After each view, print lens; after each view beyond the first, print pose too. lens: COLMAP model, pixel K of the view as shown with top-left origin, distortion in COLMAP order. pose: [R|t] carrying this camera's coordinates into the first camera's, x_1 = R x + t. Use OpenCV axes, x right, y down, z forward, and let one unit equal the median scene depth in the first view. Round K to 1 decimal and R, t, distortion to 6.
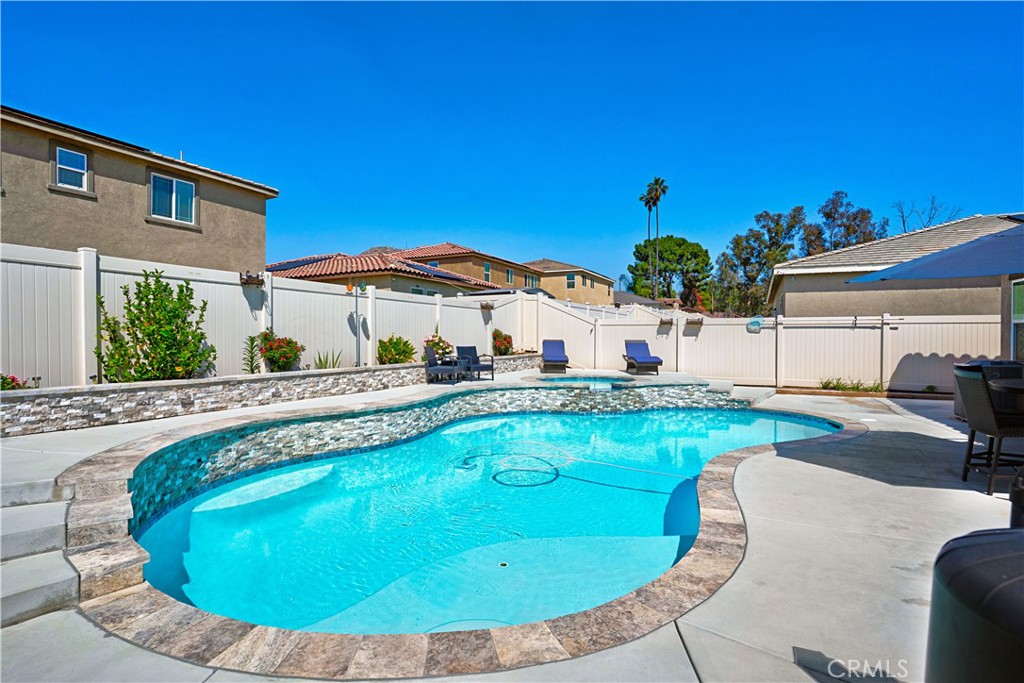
lens RADIAL K [[510.9, 0, 508.8], [0, 510.9, 338.0], [0, 0, 1]] dist [-0.069893, 0.027078]
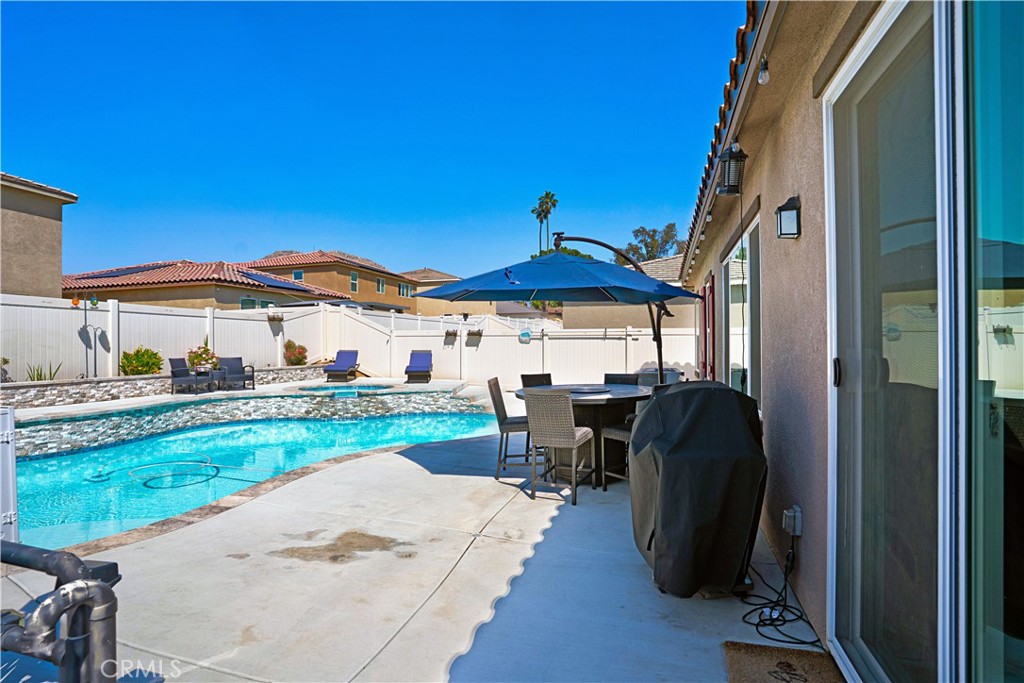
lens RADIAL K [[510.9, 0, 508.8], [0, 510.9, 344.4], [0, 0, 1]] dist [-0.069893, 0.027078]
pose [[0.986348, -0.002698, 0.164652, 0.335867], [0.003188, 0.999991, -0.002711, -0.006208], [-0.164644, 0.003199, 0.986348, -0.110611]]
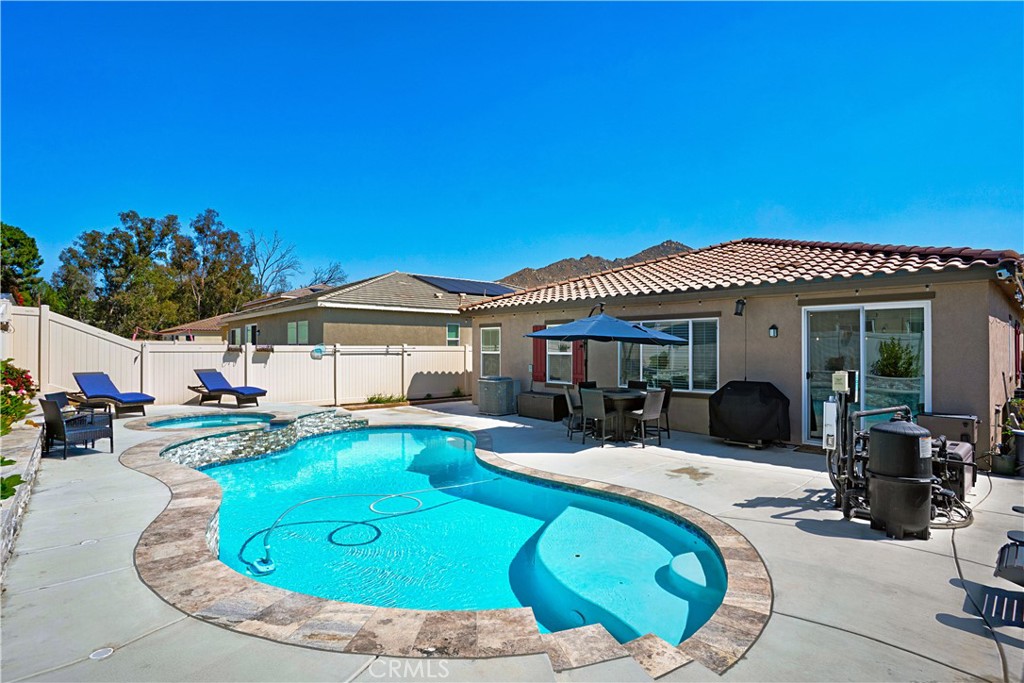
lens RADIAL K [[510.9, 0, 509.6], [0, 510.9, 346.9], [0, 0, 1]] dist [-0.069893, 0.027078]
pose [[0.361923, -0.000925, 0.932208, -0.499371], [0.001036, 0.999999, 0.000590, -0.046584], [-0.932208, 0.000752, 0.361923, 0.244471]]
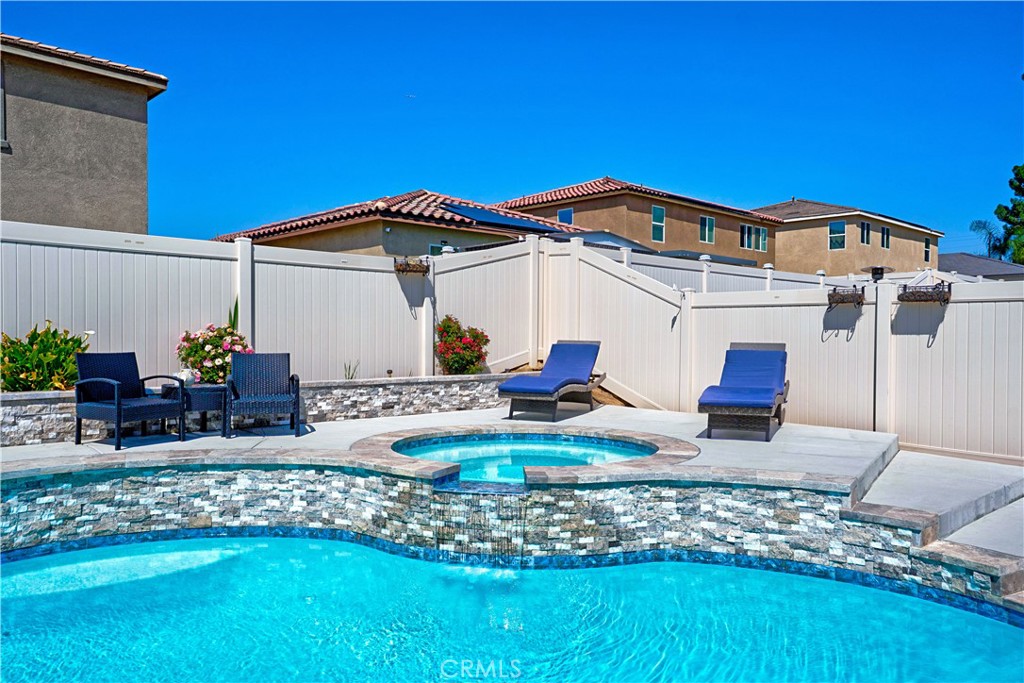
lens RADIAL K [[774.1, 0, 510.5], [0, 774.1, 340.5], [0, 0, 1]] dist [0.007729, 0.029756]
pose [[0.938823, 0.008807, -0.344288, 0.365716], [-0.008565, 0.999961, 0.002225, 0.002640], [0.344294, 0.000859, 0.938861, 0.500542]]
